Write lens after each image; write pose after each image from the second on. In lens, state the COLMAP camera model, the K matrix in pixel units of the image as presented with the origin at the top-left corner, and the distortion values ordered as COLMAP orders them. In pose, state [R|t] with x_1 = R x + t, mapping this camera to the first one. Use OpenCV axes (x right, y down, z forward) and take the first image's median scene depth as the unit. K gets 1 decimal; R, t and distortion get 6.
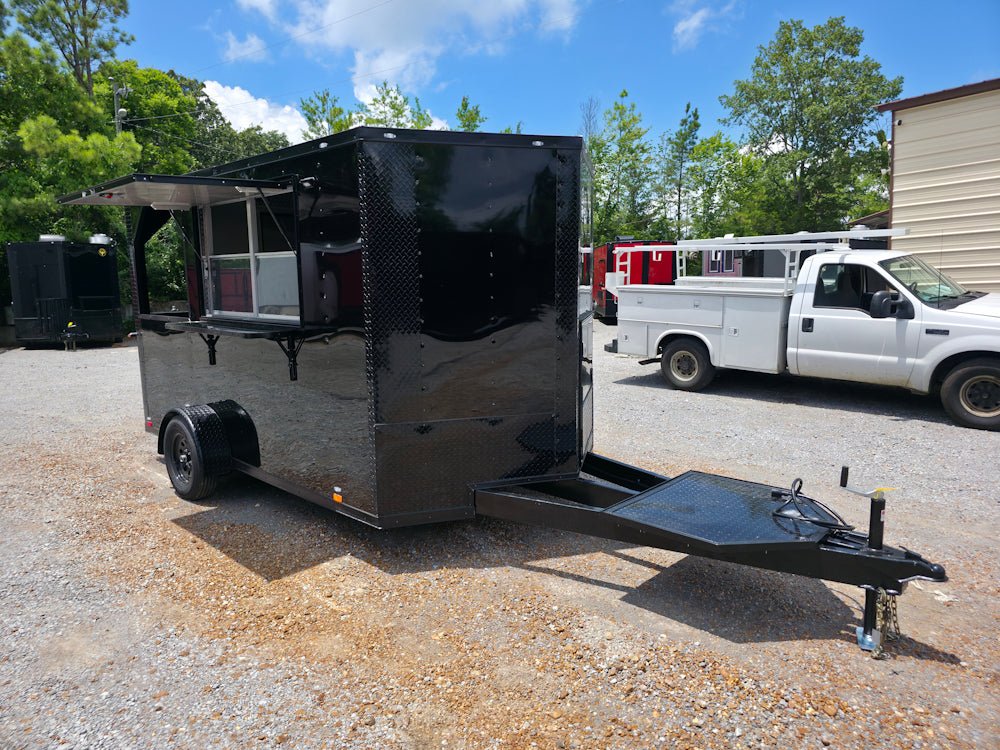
lens RADIAL K [[659.4, 0, 500.0], [0, 659.4, 375.0], [0, 0, 1]] dist [0.037405, -0.030589]
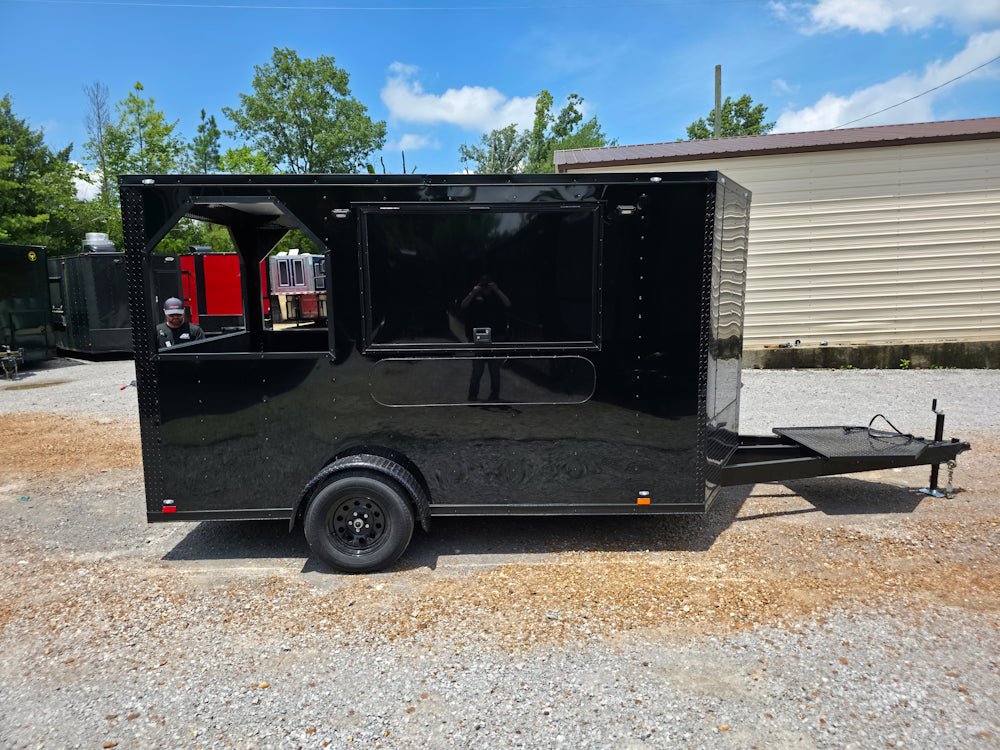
lens RADIAL K [[655.6, 0, 495.9], [0, 655.6, 373.6], [0, 0, 1]] dist [0.043840, -0.035018]
pose [[0.712434, -0.093710, 0.695454, -0.897709], [0.106102, 0.994035, 0.025250, -0.059711], [-0.693672, 0.055800, 0.718126, 0.295108]]
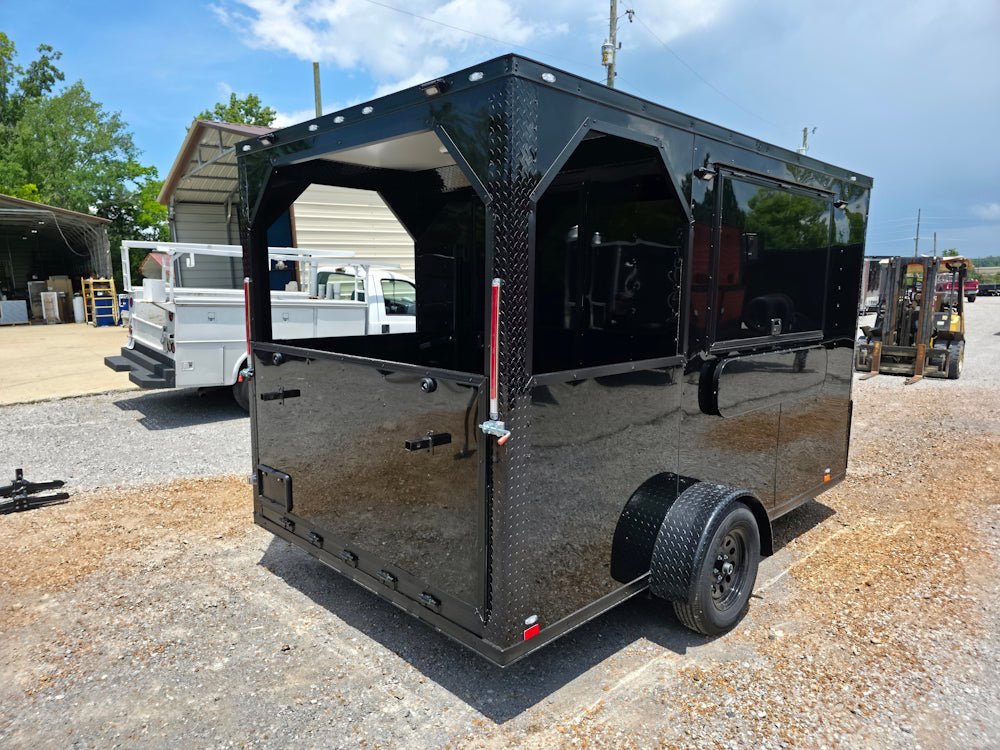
lens RADIAL K [[661.3, 0, 500.1], [0, 661.3, 379.7], [0, 0, 1]] dist [0.033224, -0.027588]
pose [[0.033280, -0.128477, 0.991154, -1.098213], [0.137668, 0.982840, 0.122776, -0.163376], [-0.989919, 0.132364, 0.050396, 1.160591]]
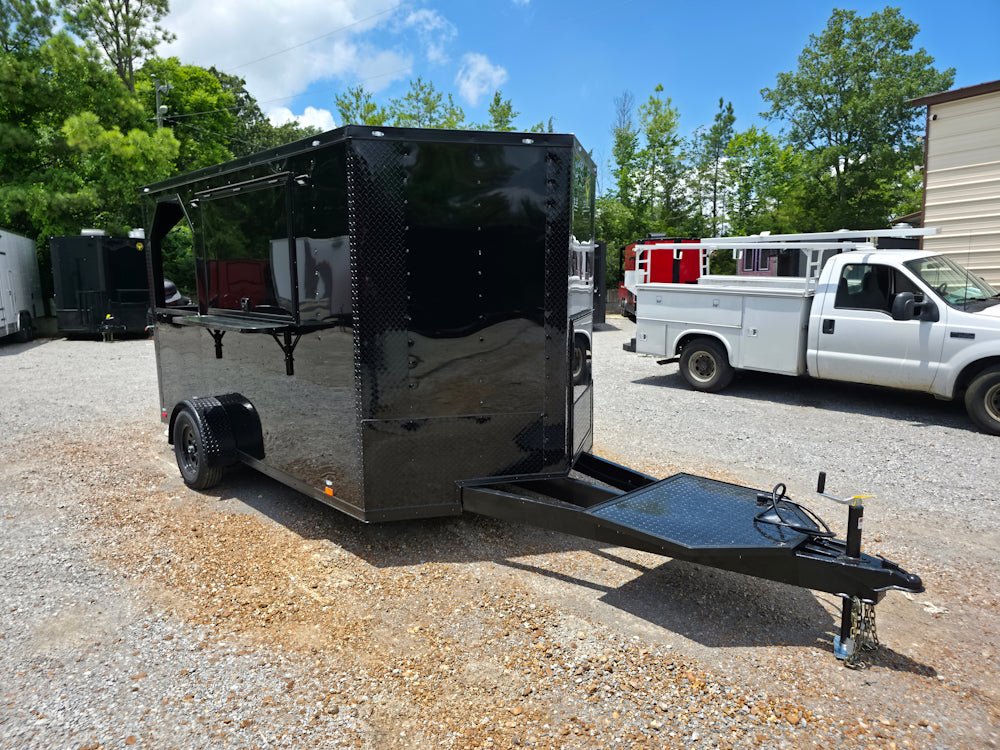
lens RADIAL K [[661.3, 0, 500.1], [0, 661.3, 379.7], [0, 0, 1]] dist [0.033224, -0.027588]
pose [[0.998563, 0.016987, -0.050834, 0.051321], [-0.016367, 0.999787, 0.012572, -0.002347], [0.051036, -0.011722, 0.998628, -0.002331]]
